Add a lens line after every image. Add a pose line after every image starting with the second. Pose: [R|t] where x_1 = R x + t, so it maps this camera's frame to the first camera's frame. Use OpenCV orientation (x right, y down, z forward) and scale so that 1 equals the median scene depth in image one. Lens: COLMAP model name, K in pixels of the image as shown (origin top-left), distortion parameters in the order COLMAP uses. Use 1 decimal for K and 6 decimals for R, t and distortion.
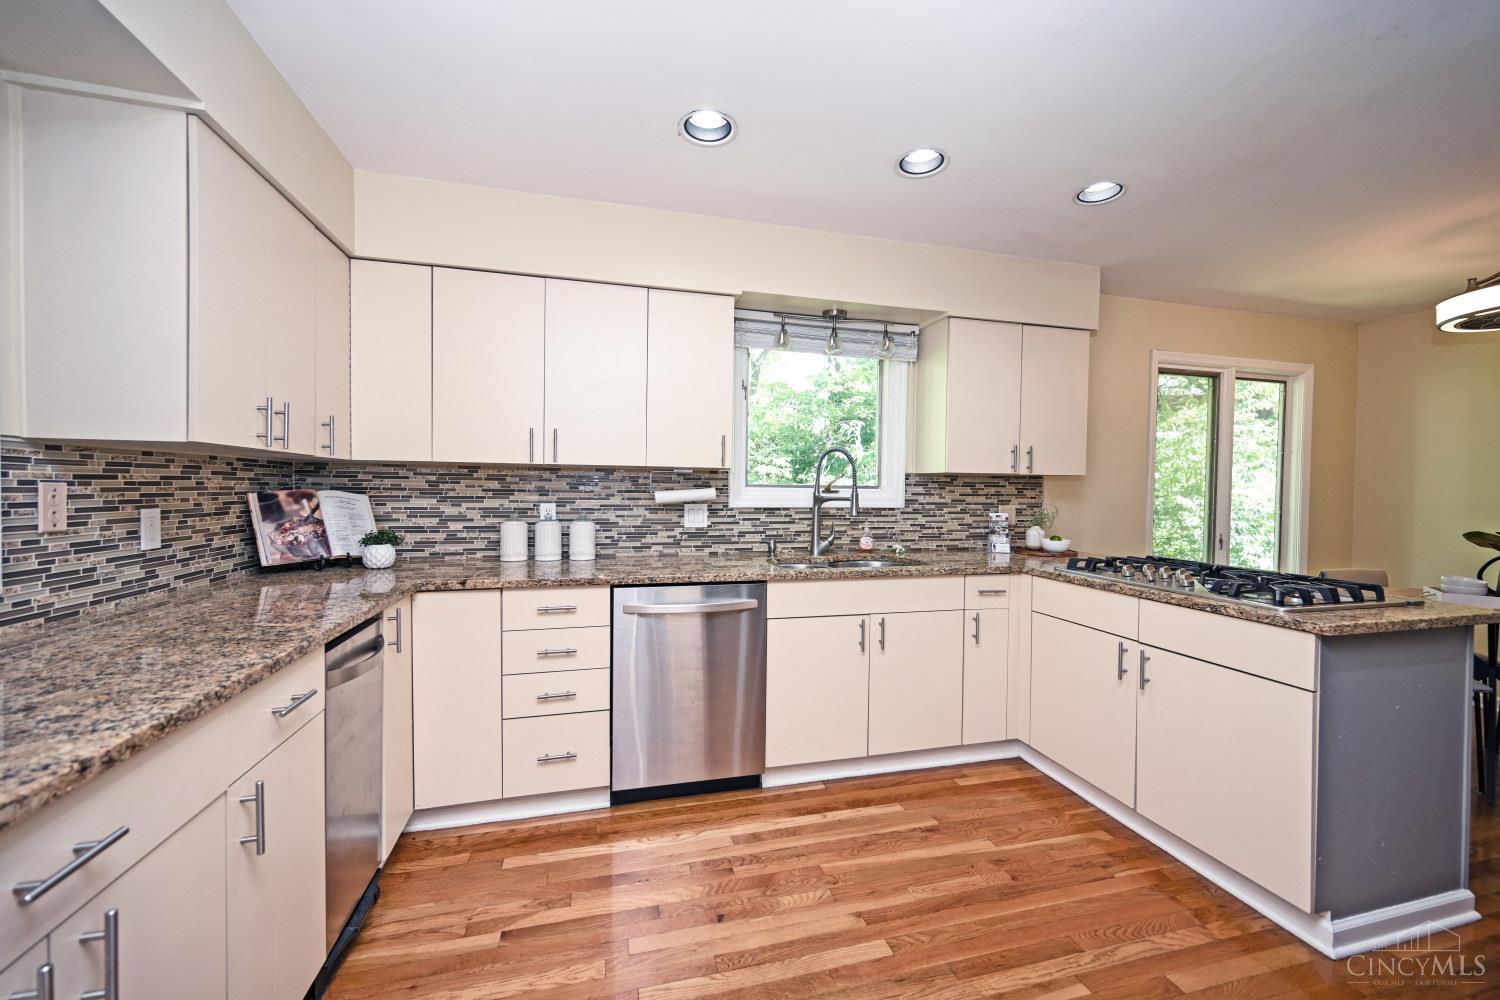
lens RADIAL K [[596.0, 0, 757.5], [0, 596.0, 493.6], [0, 0, 1]] dist [-0.003239, 0.001336]
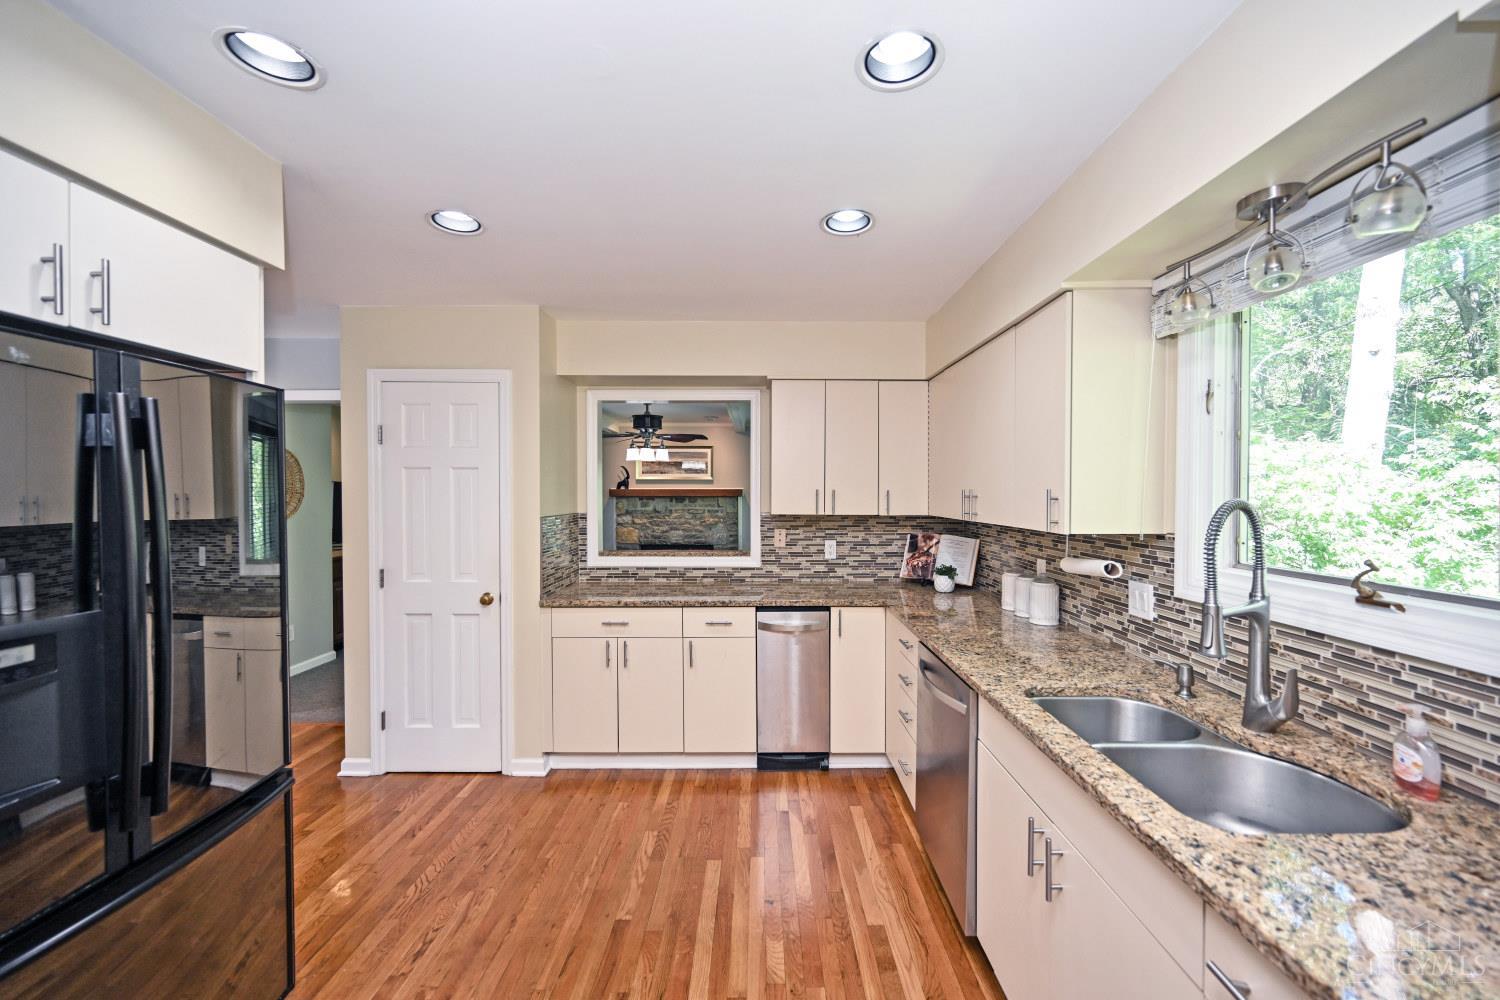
lens RADIAL K [[596.0, 0, 759.3], [0, 596.0, 500.5], [0, 0, 1]] dist [-0.003239, 0.001336]
pose [[-0.263042, 0.002610, -0.964781, 0.656565], [-0.011668, 0.999915, 0.005886, -0.074094], [0.964714, 0.012805, -0.262989, 0.747884]]
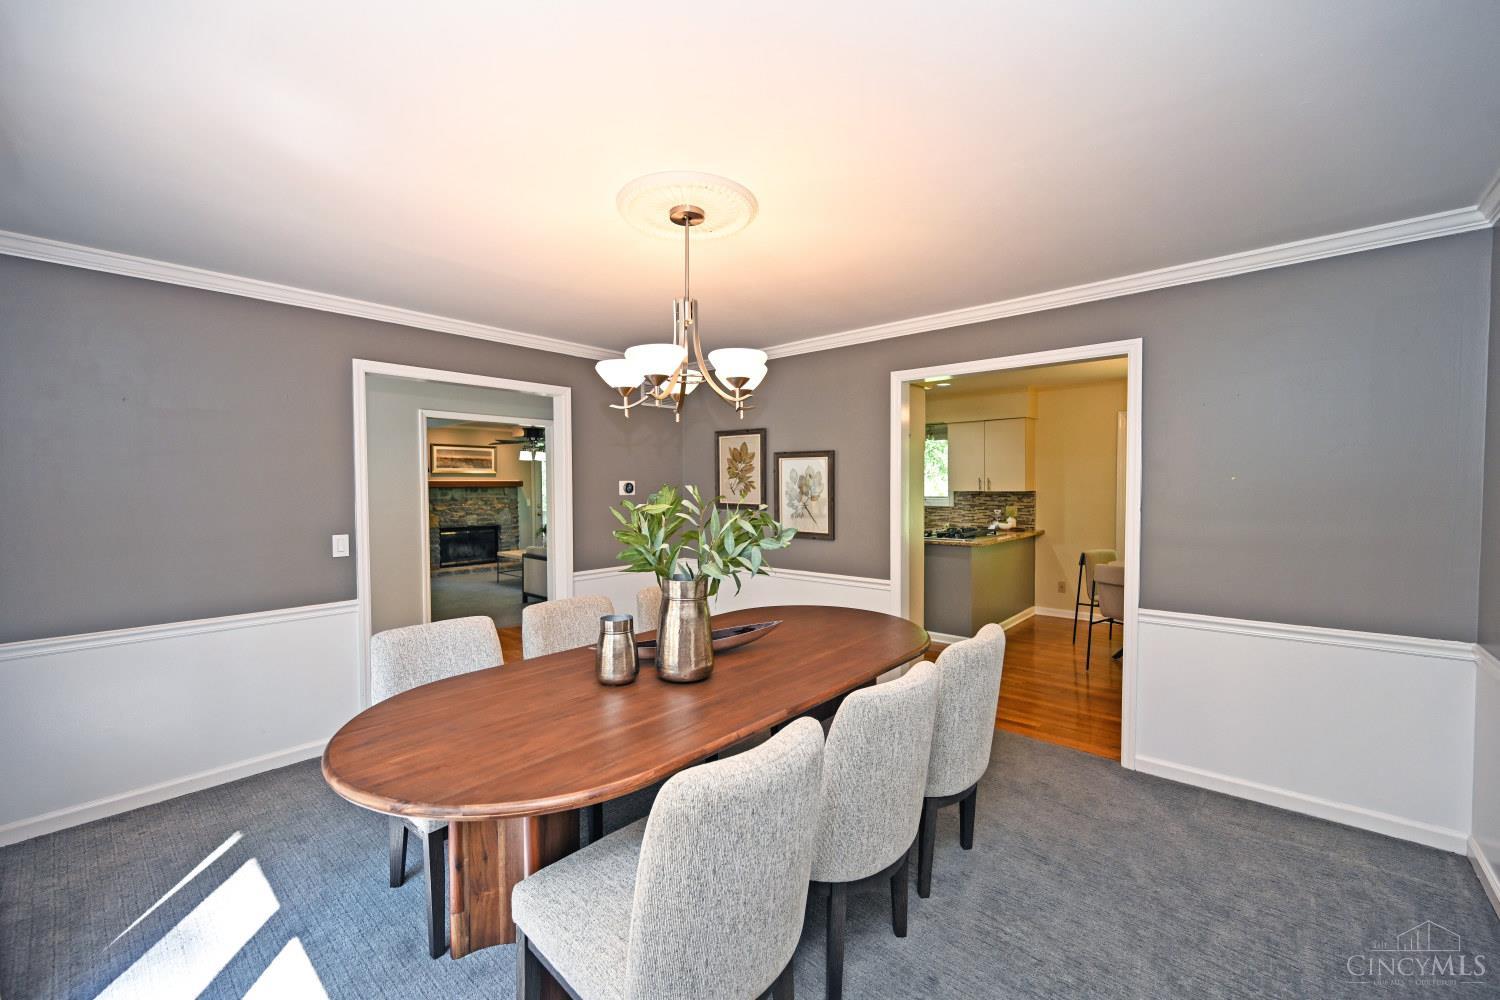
lens RADIAL K [[596.0, 0, 777.7], [0, 596.0, 498.1], [0, 0, 1]] dist [-0.003239, 0.001336]
pose [[0.580164, 0.002762, -0.814495, 1.788970], [0.003682, 0.999975, 0.006013, -0.024868], [0.814491, -0.006488, 0.580139, -0.850287]]
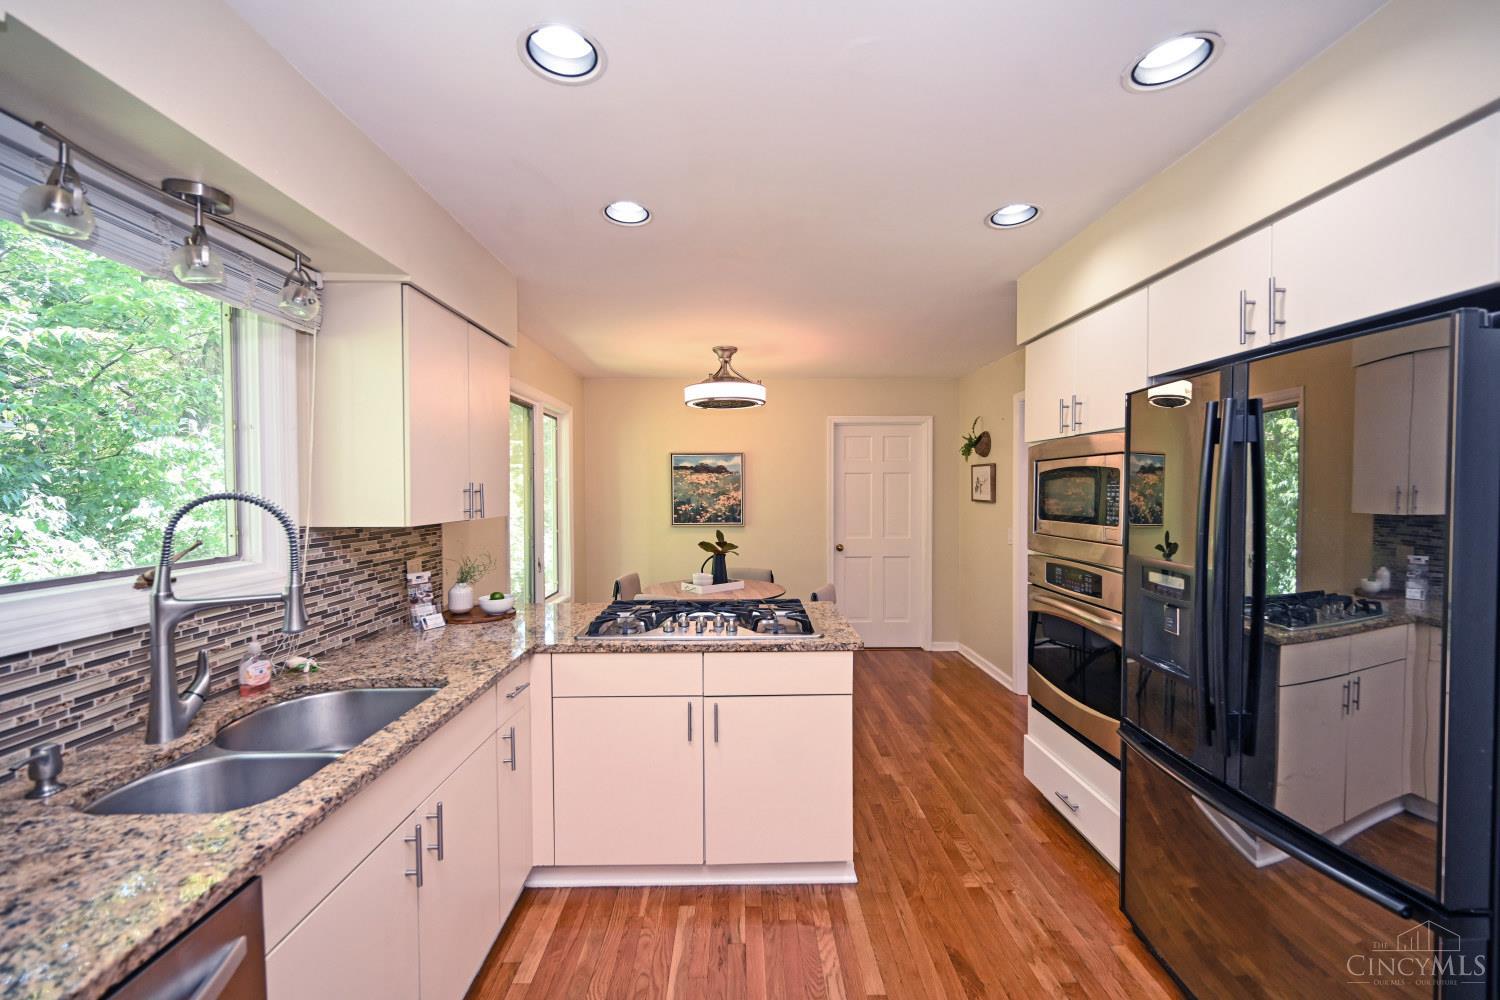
lens RADIAL K [[596.0, 0, 755.8], [0, 596.0, 501.0], [0, 0, 1]] dist [-0.003239, 0.001336]
pose [[0.240684, -0.030003, 0.970140, -0.213495], [0.016590, 0.999503, 0.026796, -0.073957], [-0.970462, 0.009646, 0.241062, 0.480675]]
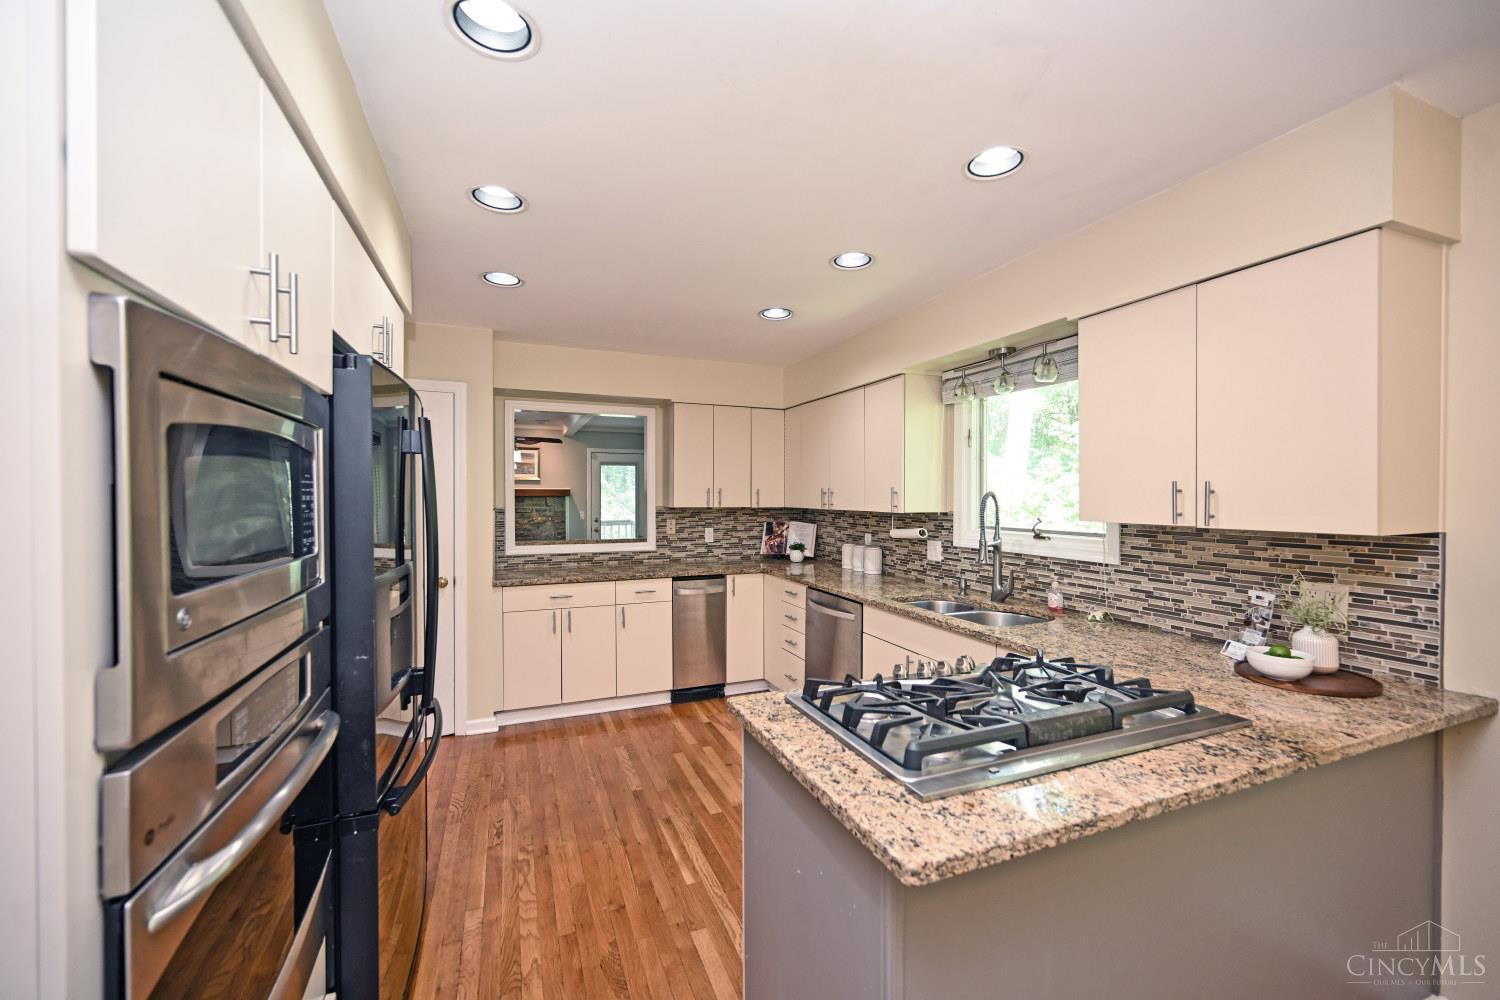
lens RADIAL K [[596.0, 0, 751.0], [0, 596.0, 498.5], [0, 0, 1]] dist [-0.003239, 0.001336]
pose [[0.118737, -0.004218, -0.992917, 1.025037], [-0.008720, 0.999948, -0.005290, -0.057048], [0.992887, 0.009287, 0.118694, 0.486598]]
